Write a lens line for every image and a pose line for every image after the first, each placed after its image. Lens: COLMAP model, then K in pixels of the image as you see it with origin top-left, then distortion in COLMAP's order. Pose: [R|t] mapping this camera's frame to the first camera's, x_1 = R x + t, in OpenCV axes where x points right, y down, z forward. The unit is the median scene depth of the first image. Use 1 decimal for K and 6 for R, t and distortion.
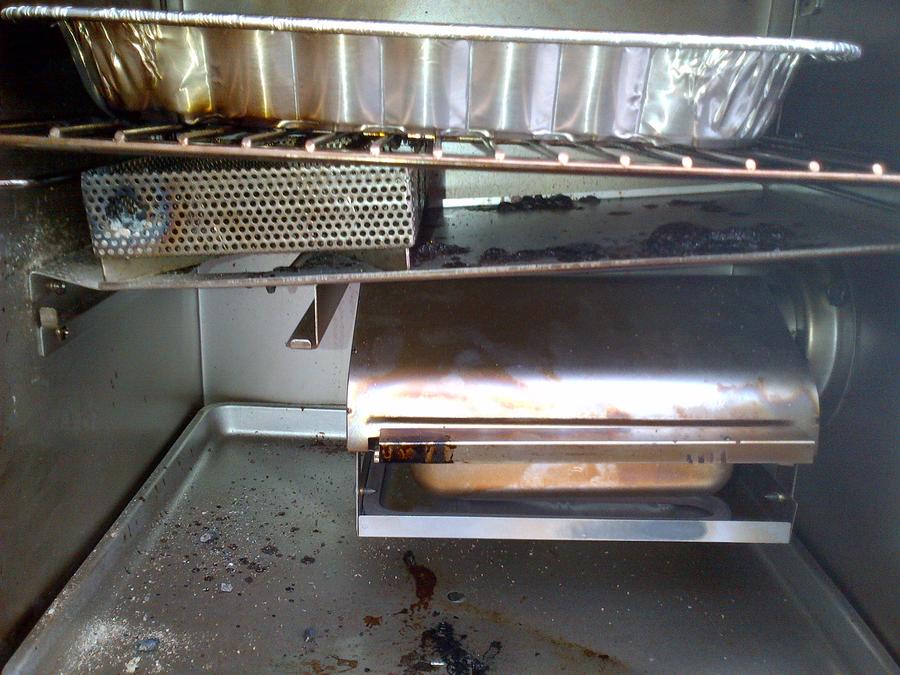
lens RADIAL K [[770.4, 0, 450.0], [0, 770.4, 337.5], [0, 0, 1]] dist [0.008913, 0.006119]
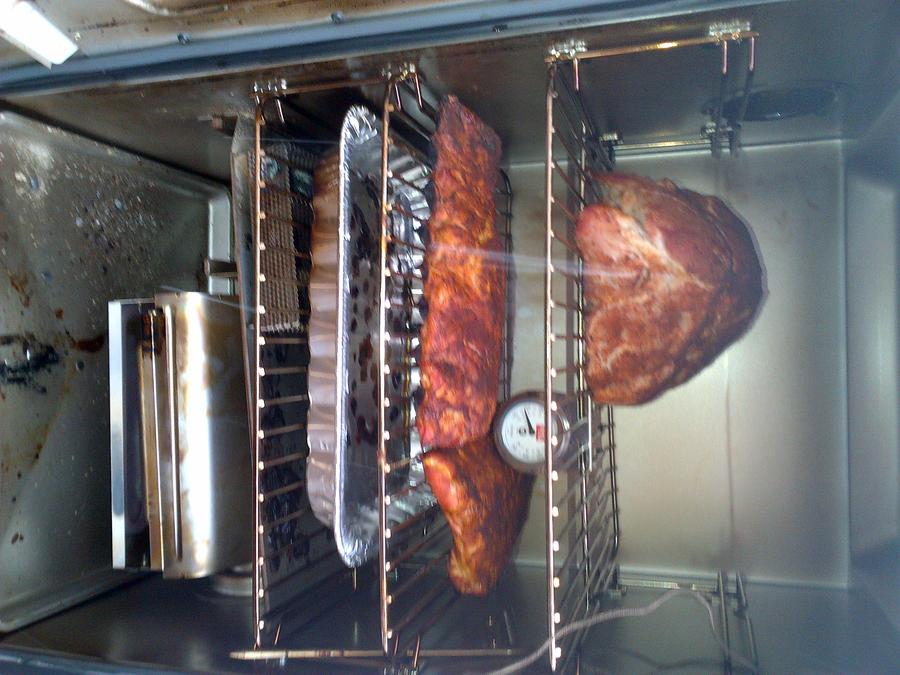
lens RADIAL K [[770.4, 0, 450.0], [0, 770.4, 337.5], [0, 0, 1]] dist [0.008913, 0.006119]
pose [[0.047992, 0.998198, -0.036009, 0.048143], [-0.998847, 0.047908, -0.003178, -0.463363], [-0.001448, 0.036120, 0.999346, -0.645011]]
